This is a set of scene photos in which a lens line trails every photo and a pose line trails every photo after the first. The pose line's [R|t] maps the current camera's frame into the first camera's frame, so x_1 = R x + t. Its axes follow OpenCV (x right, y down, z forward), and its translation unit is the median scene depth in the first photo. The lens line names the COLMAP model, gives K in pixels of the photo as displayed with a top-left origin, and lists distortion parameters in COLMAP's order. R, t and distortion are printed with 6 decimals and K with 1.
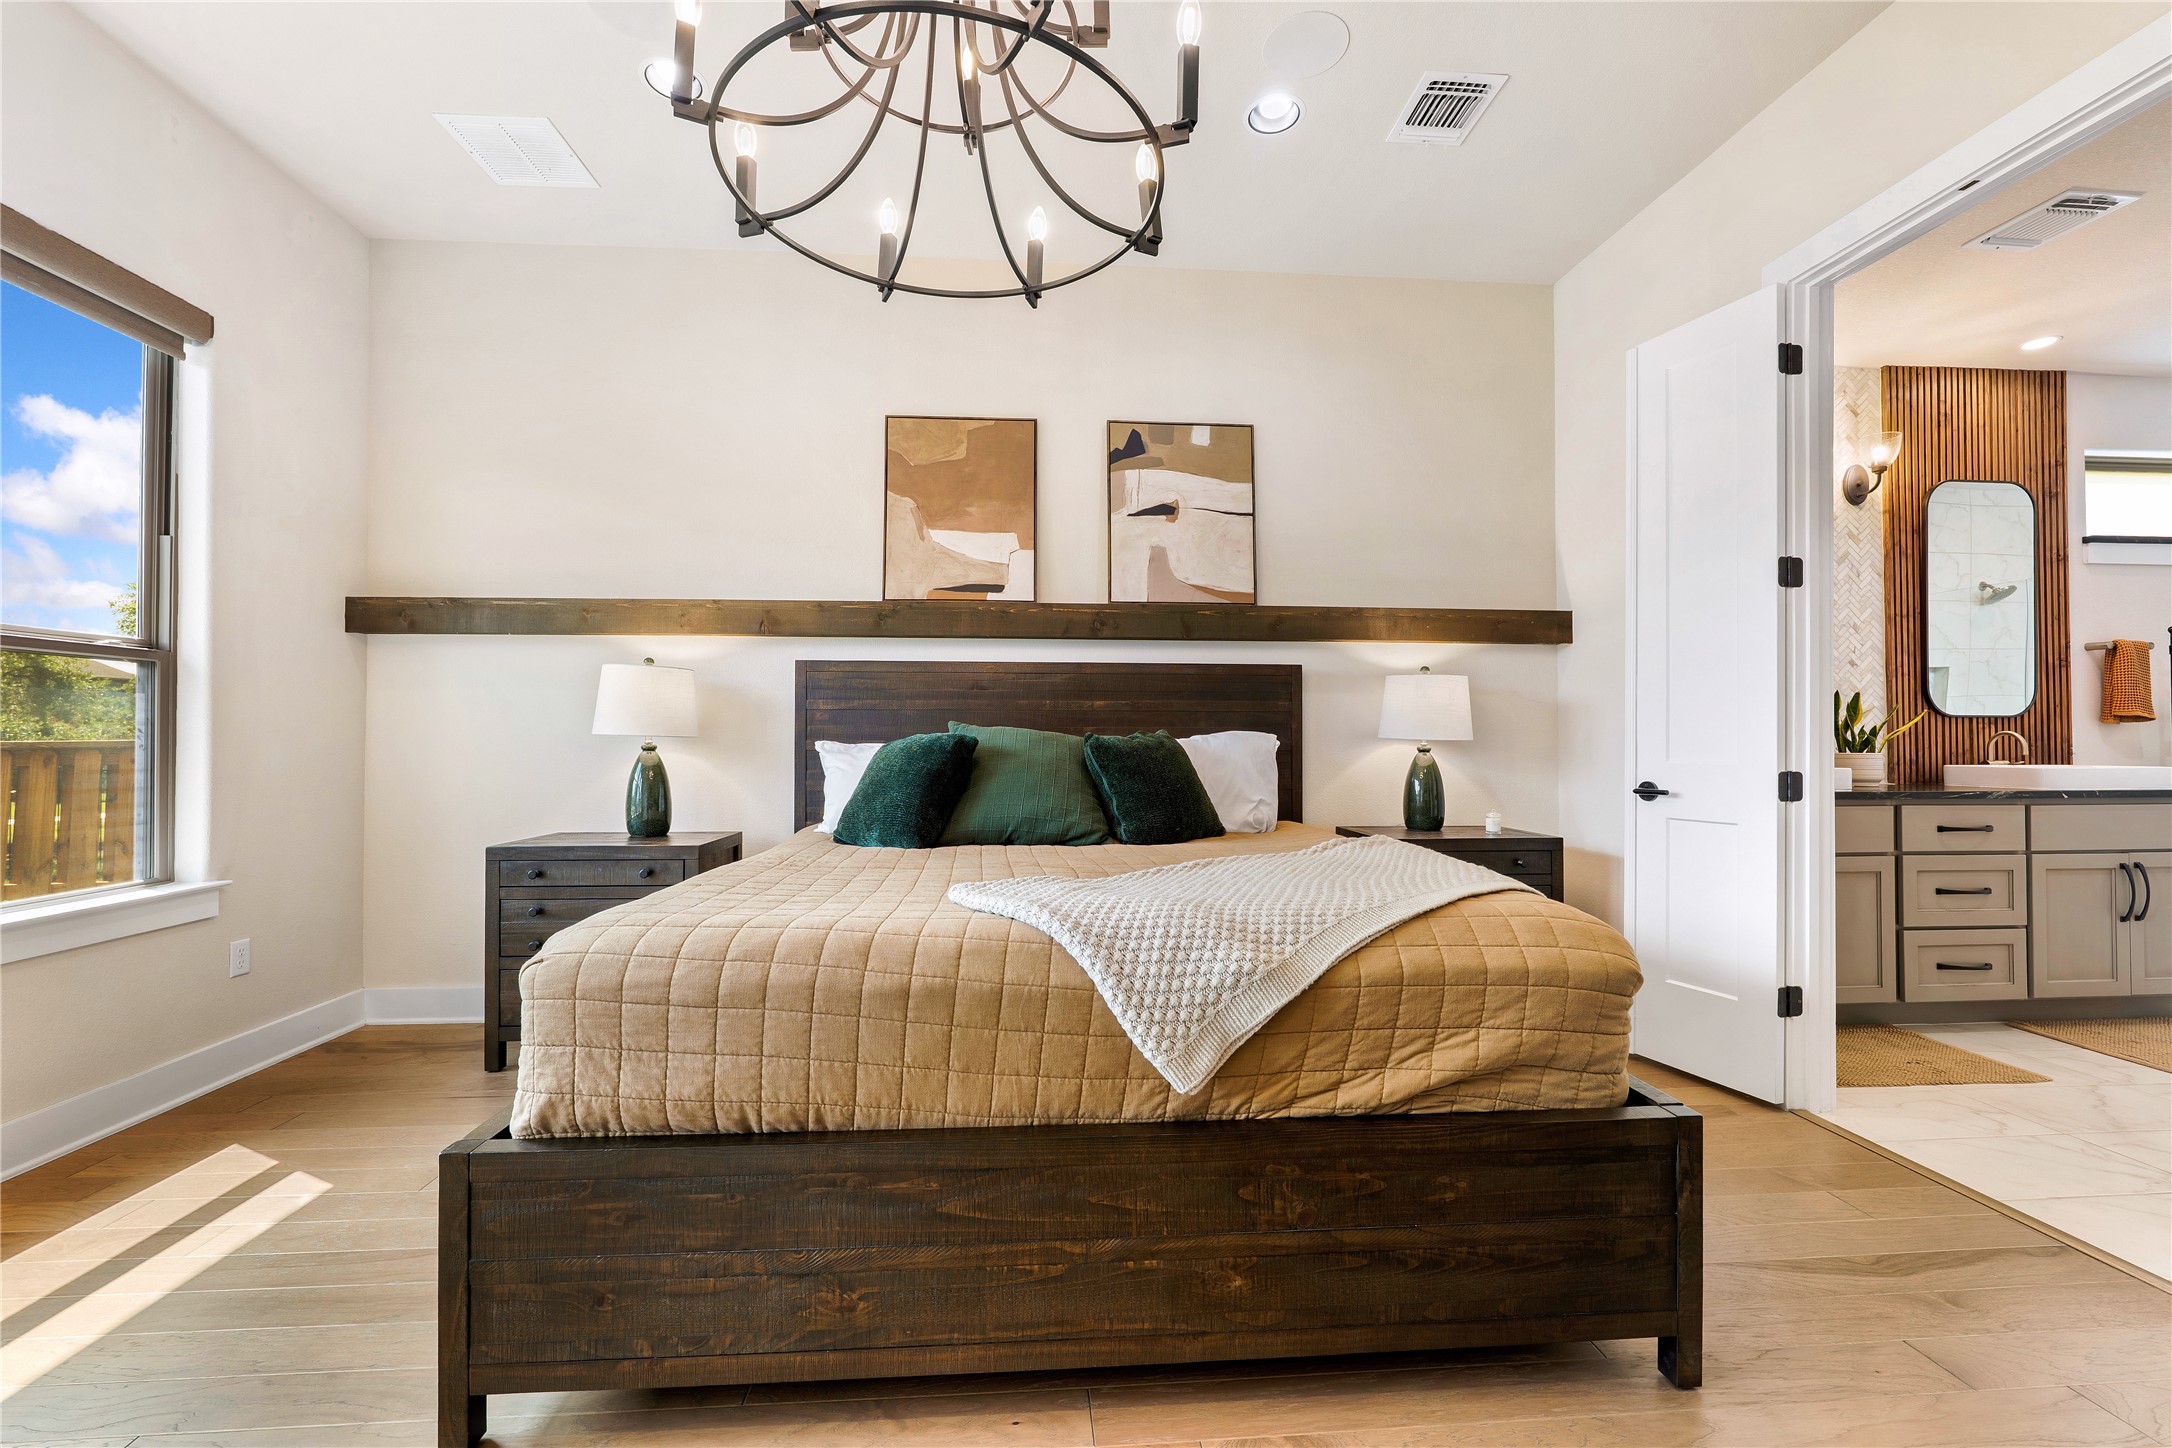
lens RADIAL K [[868.4, 0, 1084.4], [0, 868.4, 735.5], [0, 0, 1]] dist [-0.007016, 0.000474]
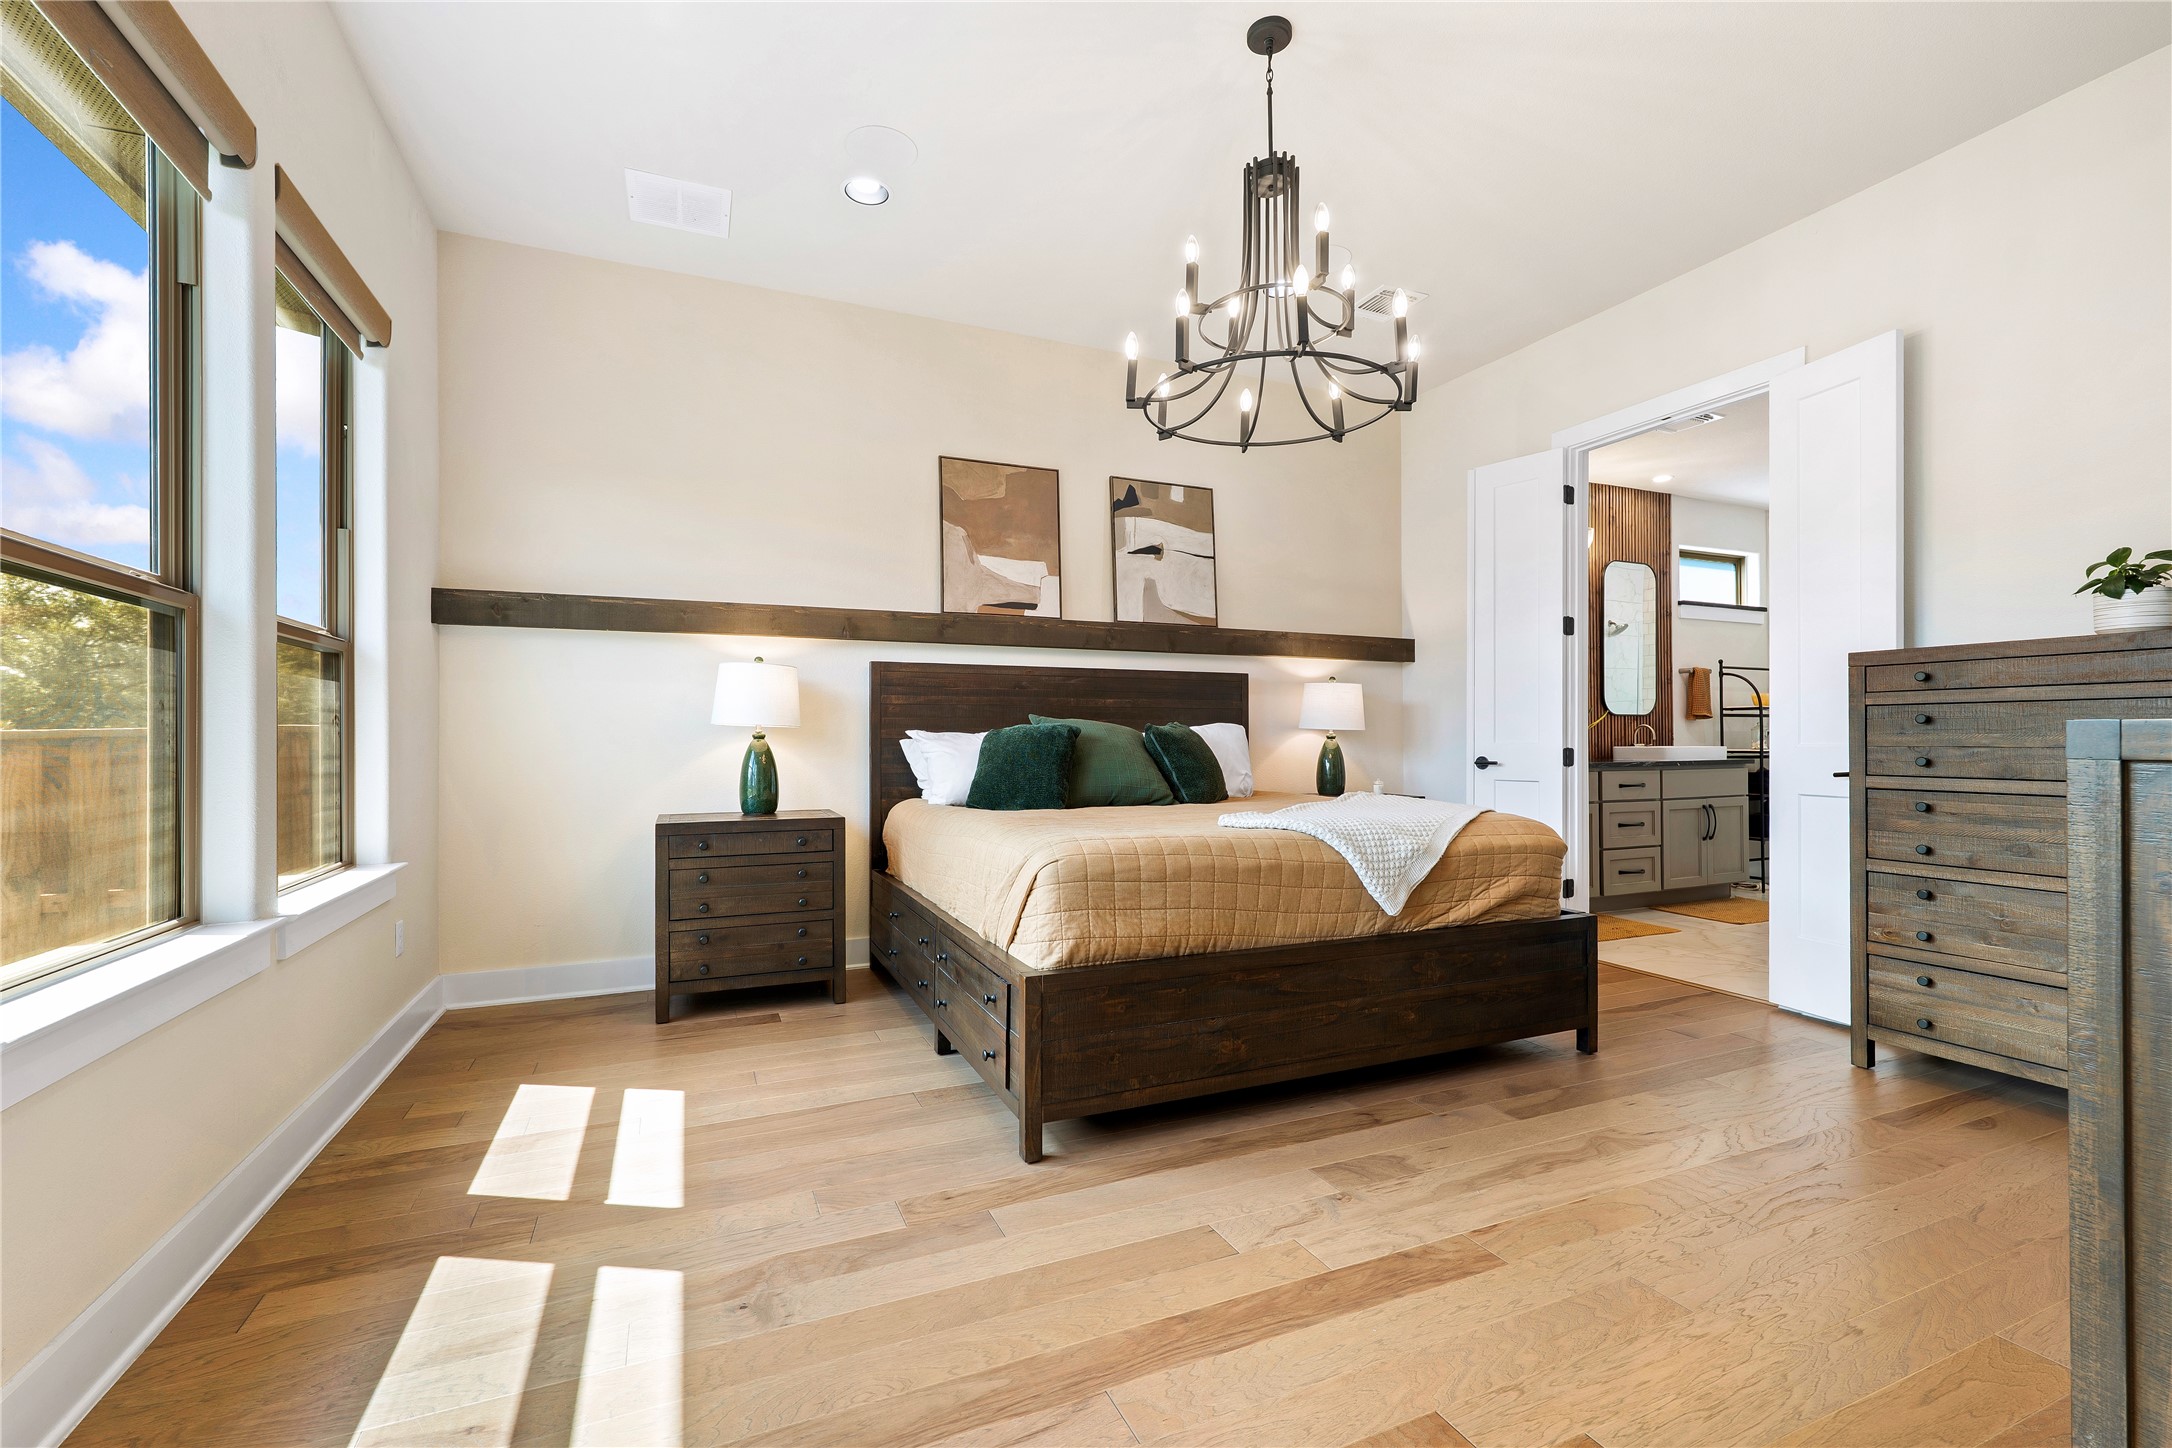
lens RADIAL K [[922.0, 0, 1083.9], [0, 922.0, 738.0], [0, 0, 1]] dist [0.000563, 0.000054]
pose [[0.944514, -0.002710, 0.328460, -0.468687], [0.000643, 0.999979, 0.006401, 0.008237], [-0.328470, -0.005835, 0.944496, -0.261536]]
